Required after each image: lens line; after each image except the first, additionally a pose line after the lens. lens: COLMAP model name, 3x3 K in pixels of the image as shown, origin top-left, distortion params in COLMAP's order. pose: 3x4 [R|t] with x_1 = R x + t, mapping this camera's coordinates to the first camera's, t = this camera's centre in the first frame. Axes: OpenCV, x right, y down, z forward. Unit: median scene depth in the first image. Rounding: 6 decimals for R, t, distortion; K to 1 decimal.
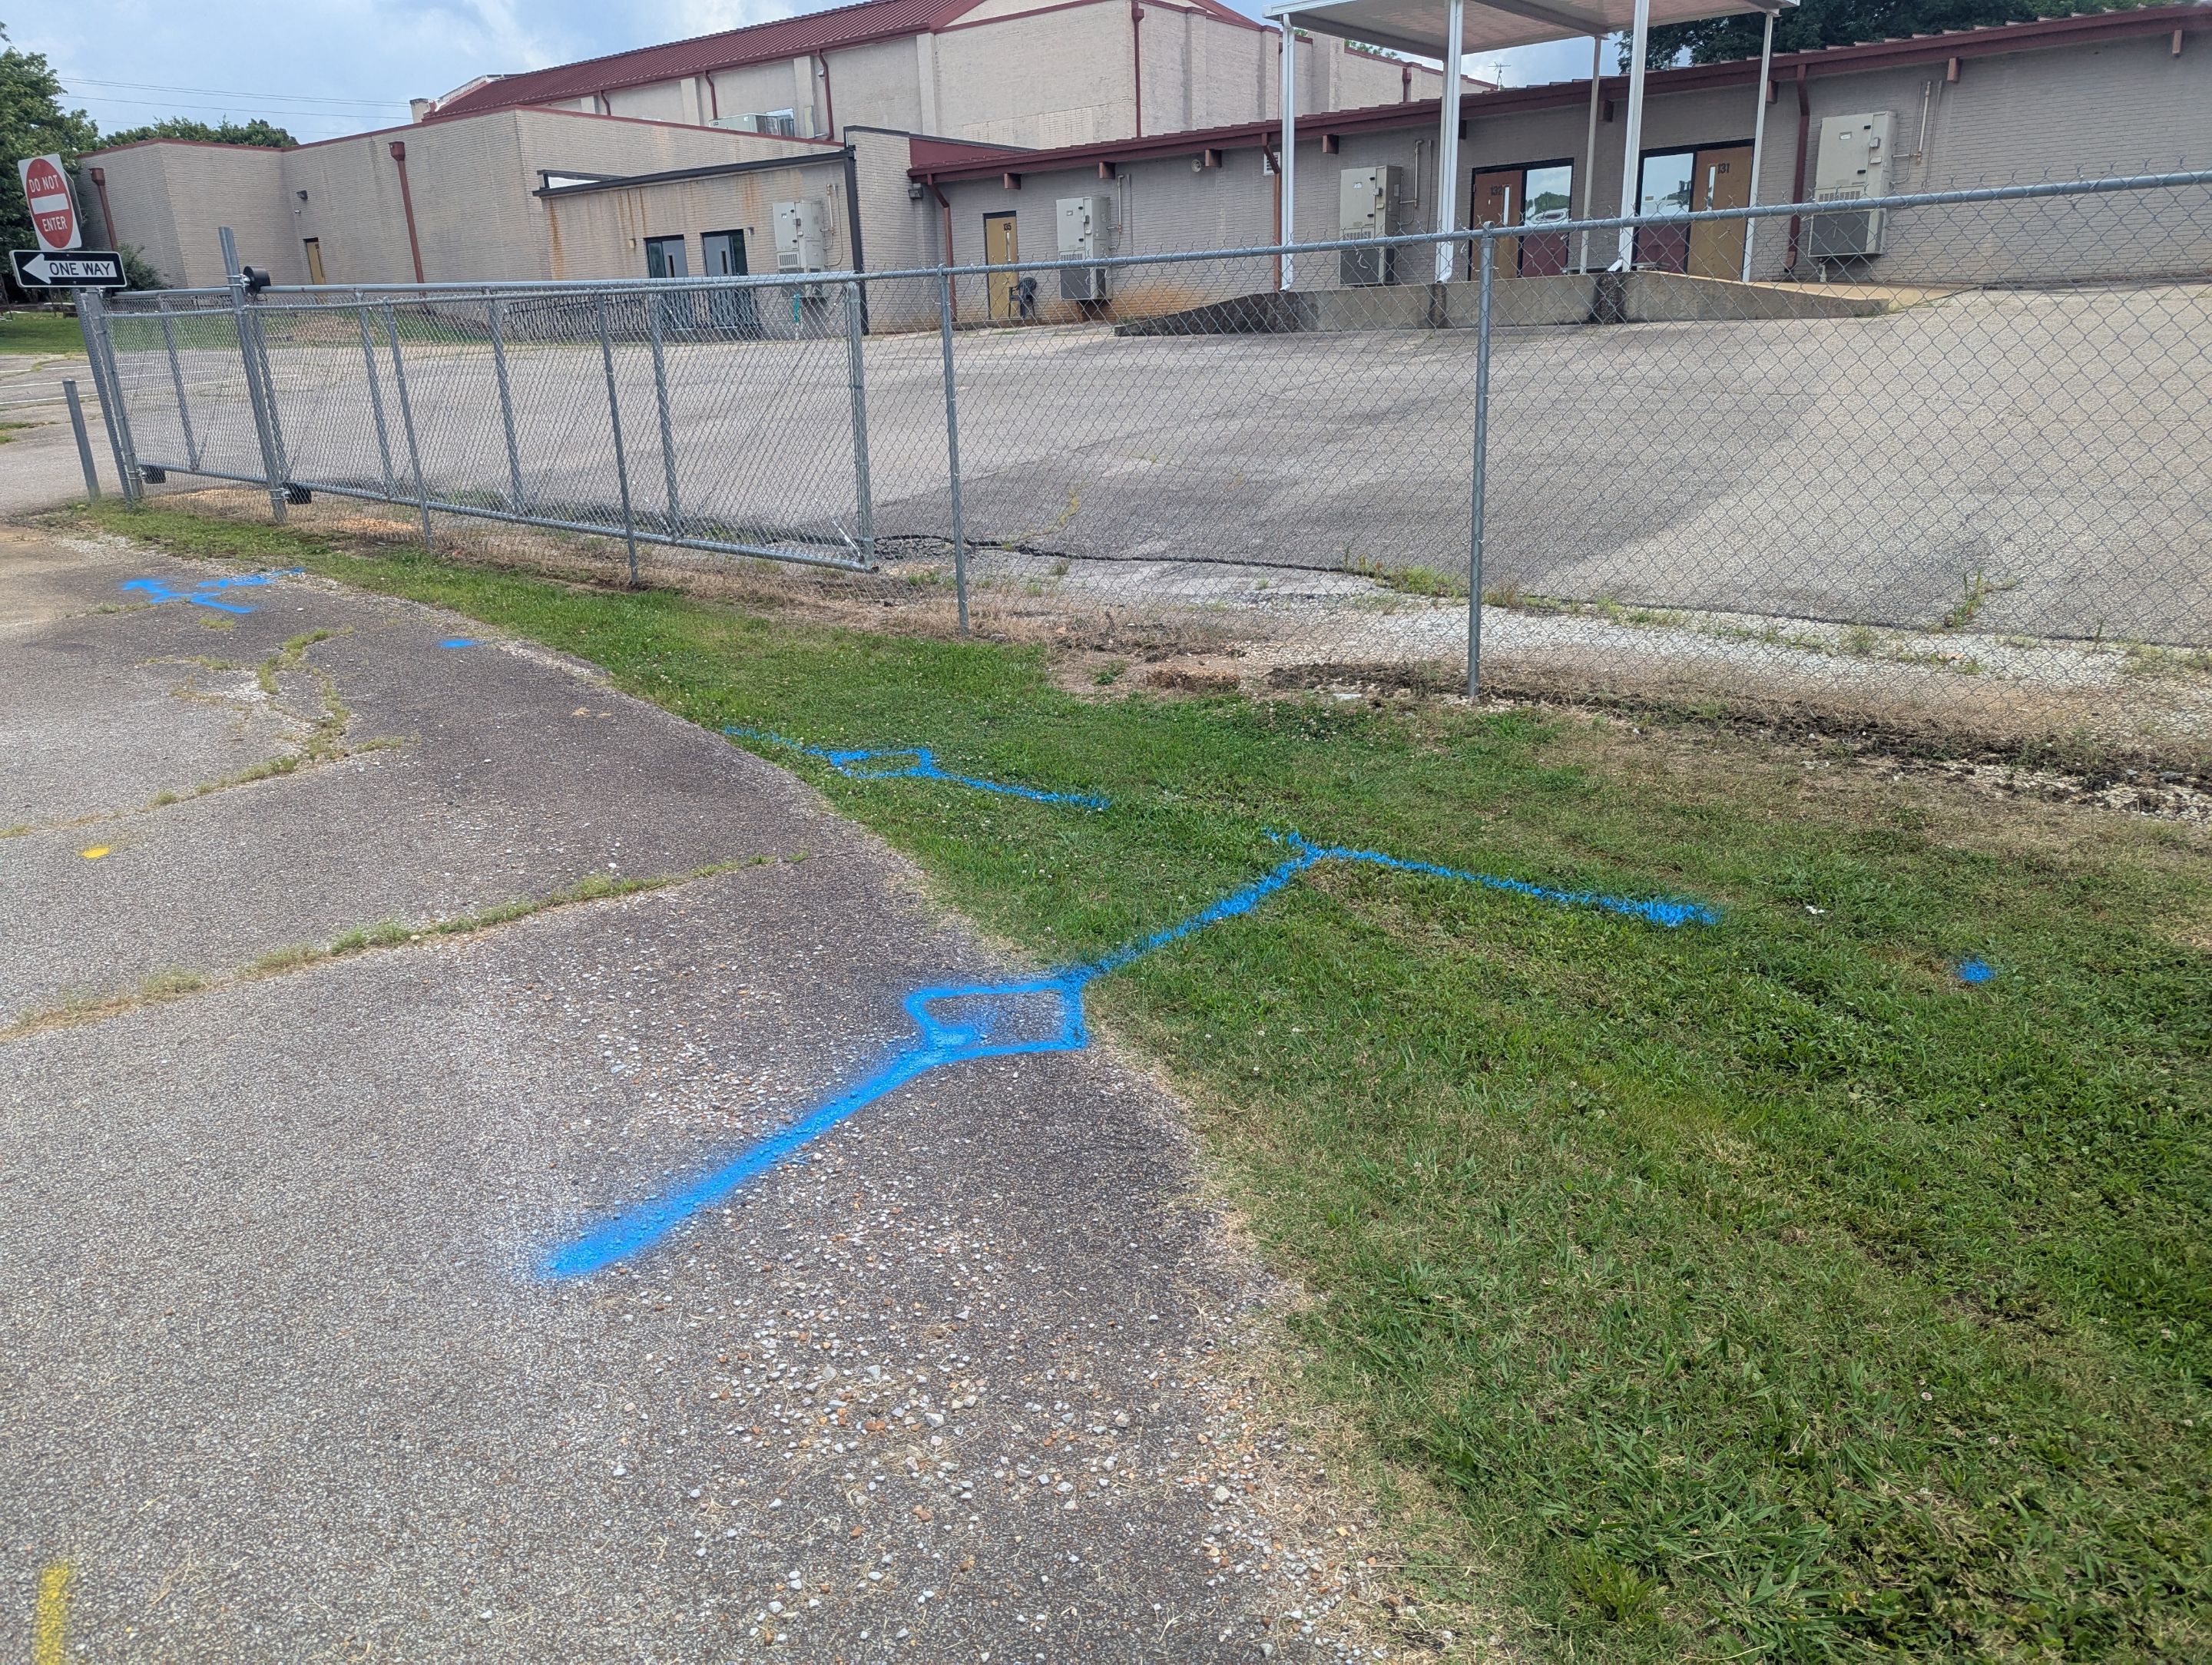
lens RADIAL K [[1559.7, 0, 1084.9], [0, 1559.7, 865.5], [0, 0, 1]] dist [0.061628, -0.050233]
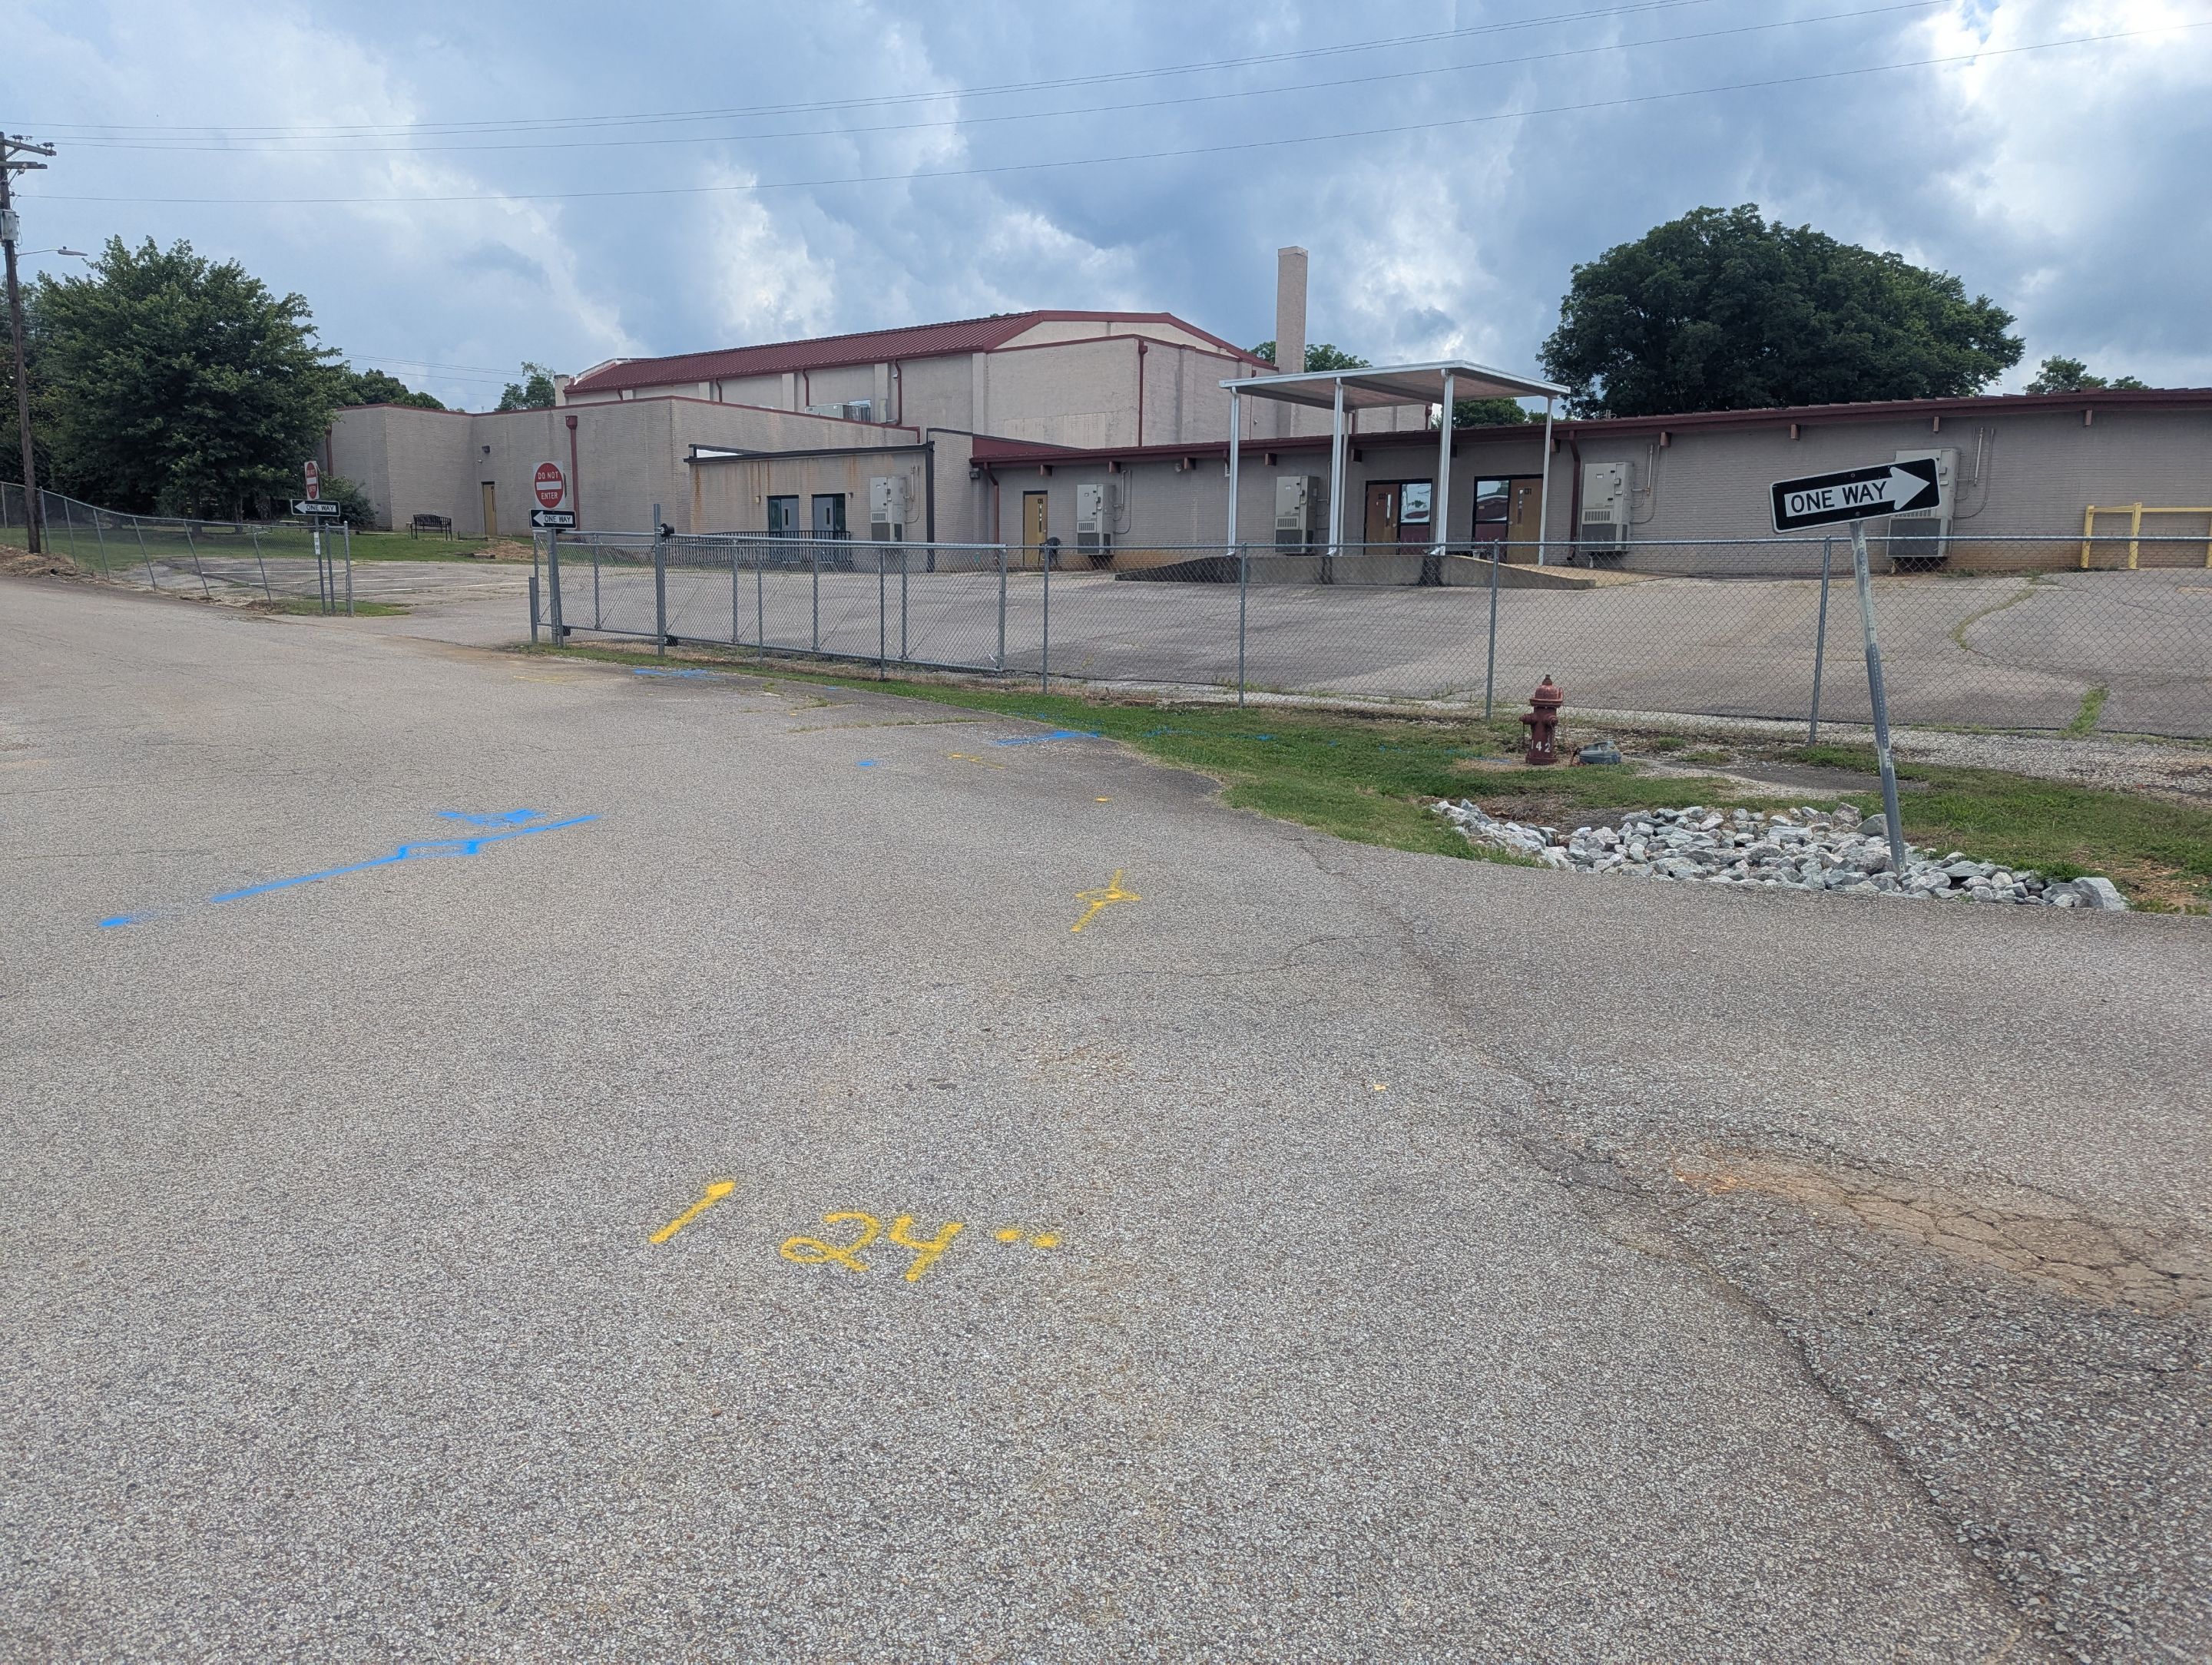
lens RADIAL K [[1559.7, 0, 1075.4], [0, 1559.7, 863.2], [0, 0, 1]] dist [0.061628, -0.050233]
pose [[0.999012, 0.044437, -0.000034, -0.020726], [-0.043959, 0.988138, -0.147143, 0.460838], [-0.006505, 0.146999, 0.989115, -1.325339]]
